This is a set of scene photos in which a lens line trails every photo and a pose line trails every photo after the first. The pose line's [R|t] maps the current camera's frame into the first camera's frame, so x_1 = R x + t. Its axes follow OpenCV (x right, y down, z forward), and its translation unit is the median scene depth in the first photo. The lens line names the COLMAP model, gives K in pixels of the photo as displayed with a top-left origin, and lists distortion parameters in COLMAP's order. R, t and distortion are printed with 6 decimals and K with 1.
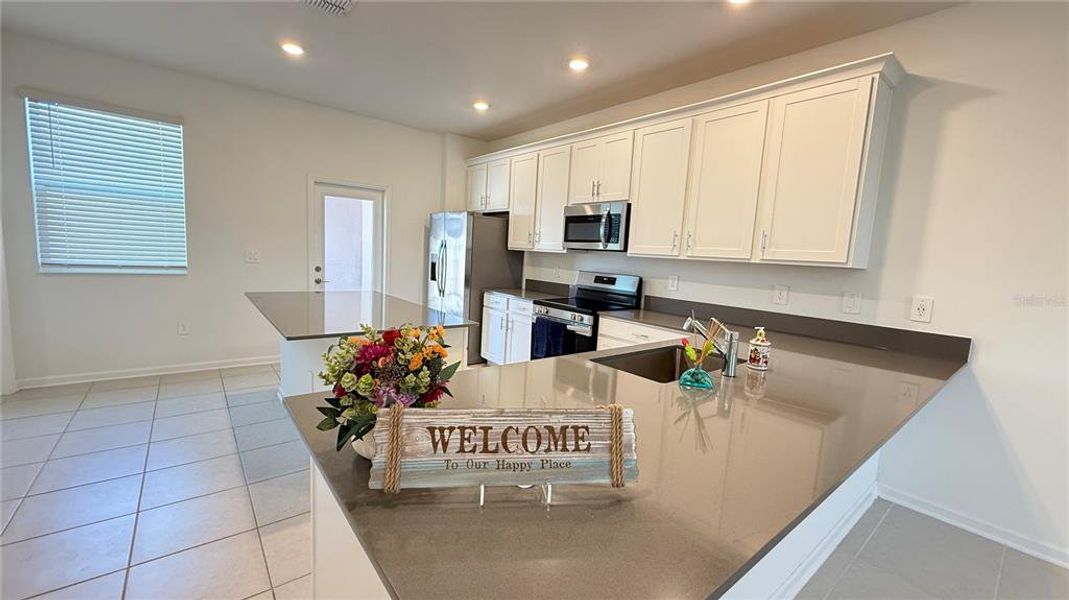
lens RADIAL K [[424.6, 0, 534.3], [0, 424.6, 301.9], [0, 0, 1]] dist [-0.000716, 0.000855]
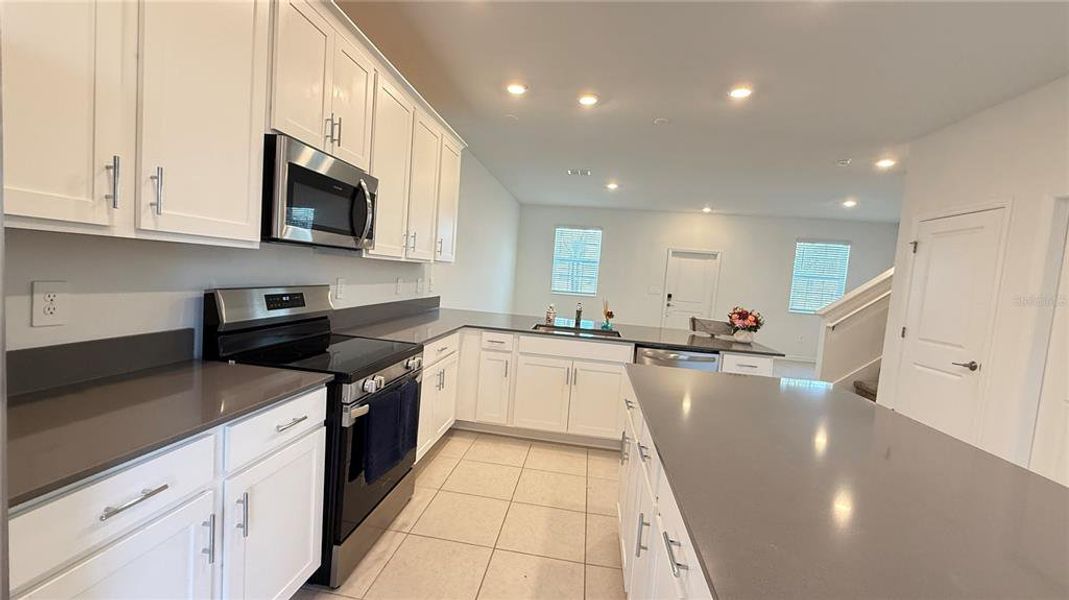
lens RADIAL K [[424.6, 0, 530.3], [0, 424.6, 300.9], [0, 0, 1]] dist [-0.000716, 0.000855]
pose [[-0.674991, -0.157095, 0.720908, -0.418230], [-0.029992, 0.982105, 0.185932, -0.162043], [-0.737216, 0.103881, -0.667623, 1.180703]]
